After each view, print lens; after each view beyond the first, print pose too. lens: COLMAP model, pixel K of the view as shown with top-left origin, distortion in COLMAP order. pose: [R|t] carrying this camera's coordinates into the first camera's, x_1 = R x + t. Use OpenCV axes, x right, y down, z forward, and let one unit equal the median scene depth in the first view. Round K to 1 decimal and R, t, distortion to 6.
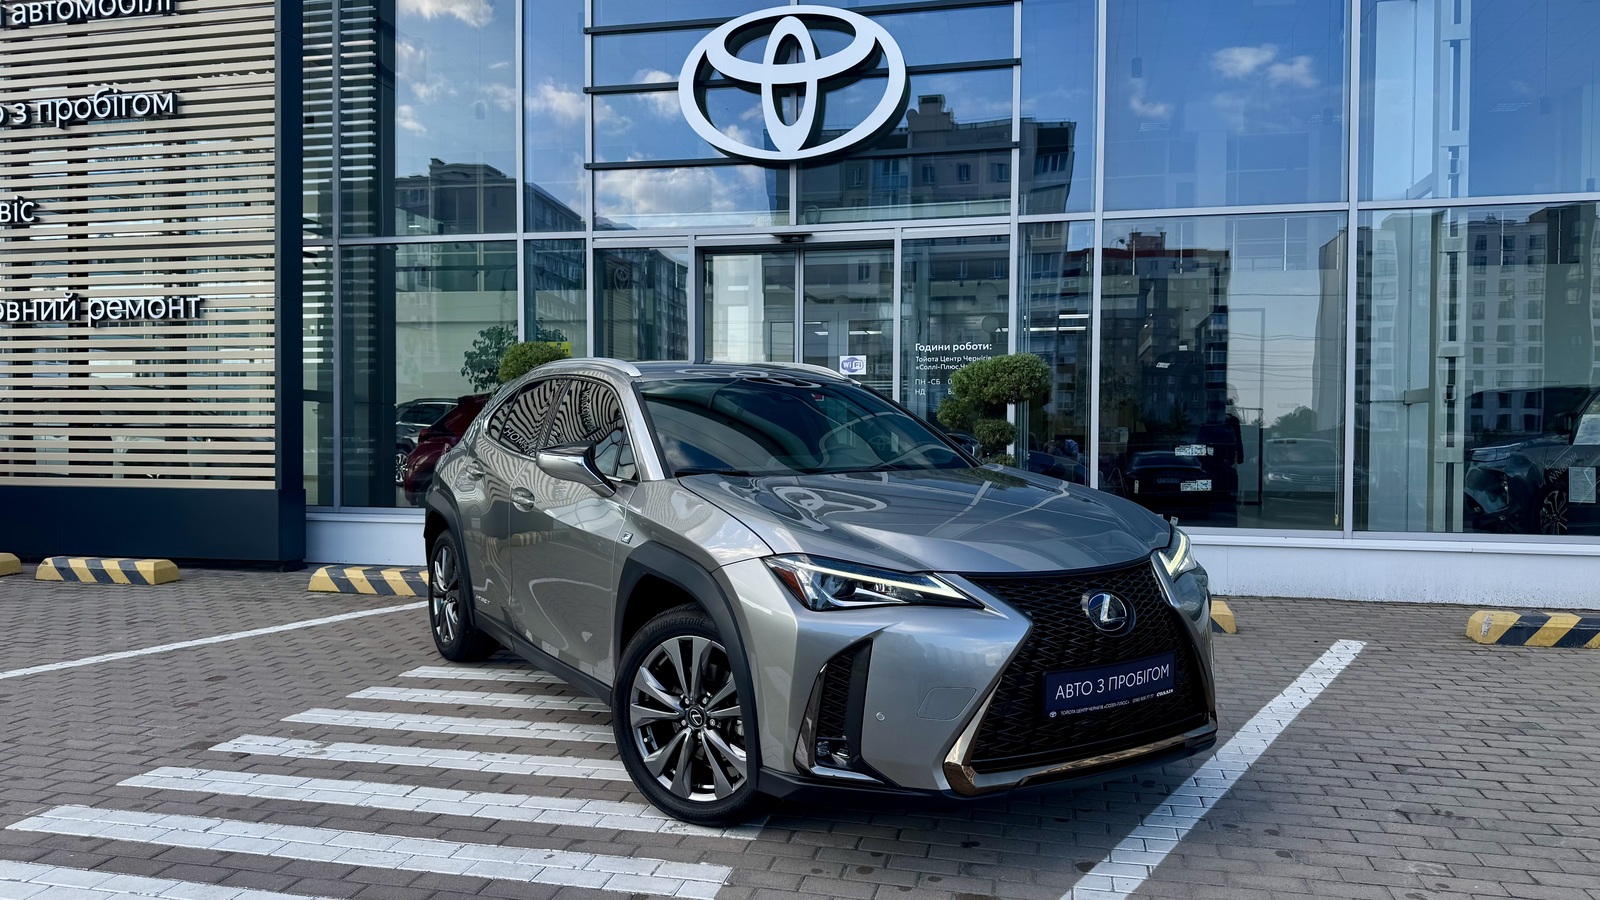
lens RADIAL K [[1134.1, 0, 799.2], [0, 1134.1, 467.0], [0, 0, 1]] dist [0.022906, -0.027514]
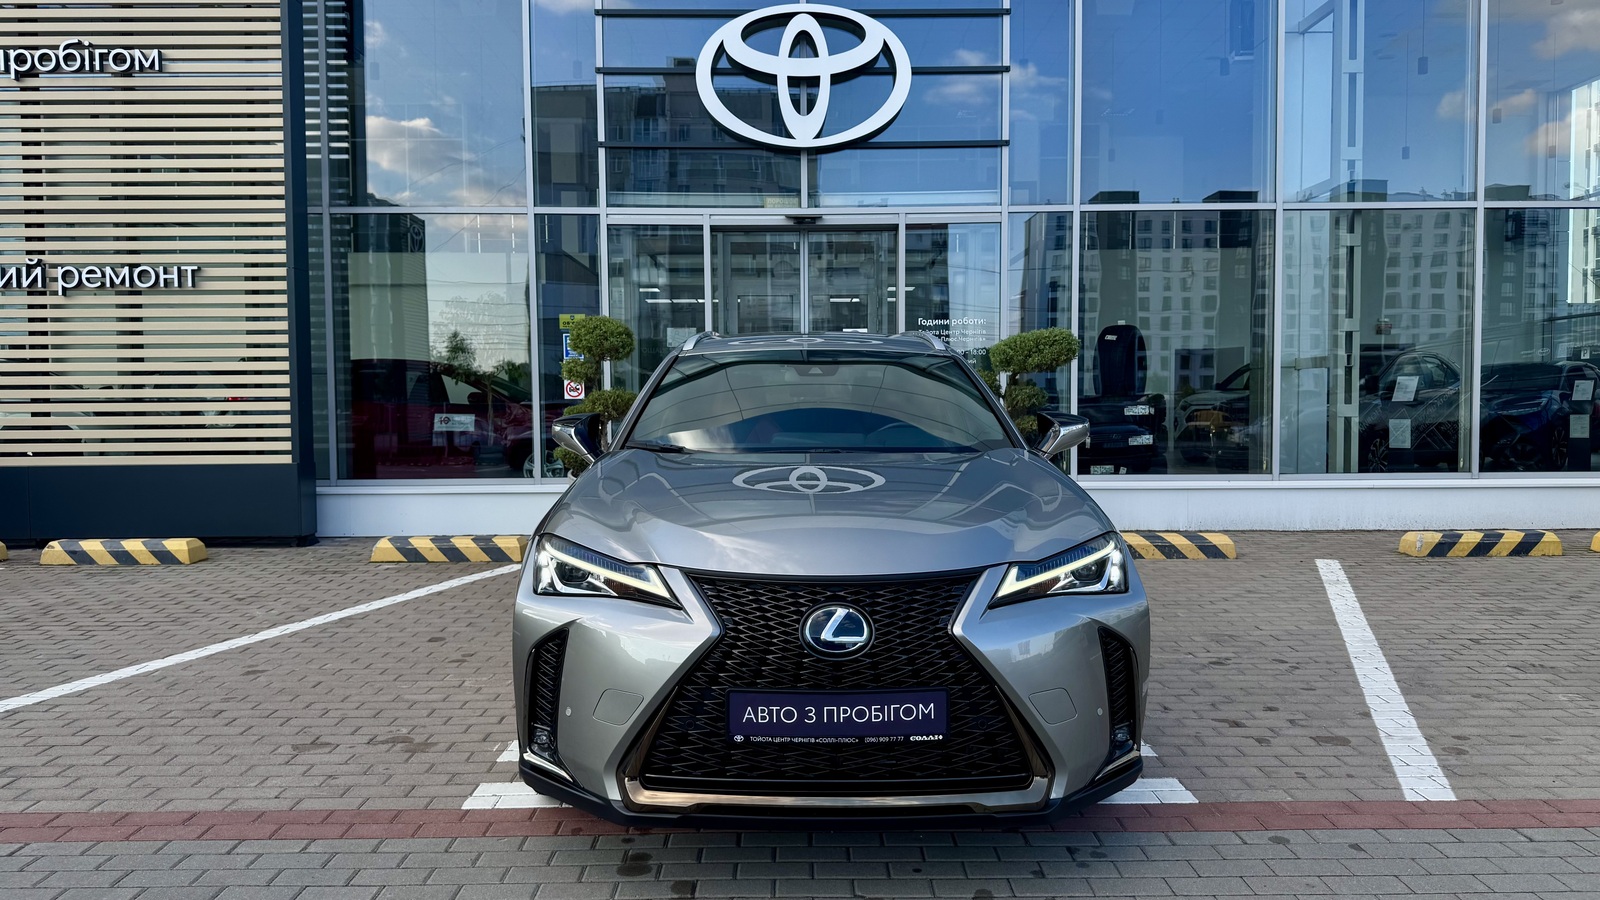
lens RADIAL K [[1134.1, 0, 797.6], [0, 1134.1, 466.1], [0, 0, 1]] dist [0.022906, -0.027514]
pose [[0.972346, -0.025796, 0.232115, -0.276409], [0.019041, 0.999329, 0.031297, -0.000517], [-0.232766, -0.026012, 0.972185, -0.060921]]
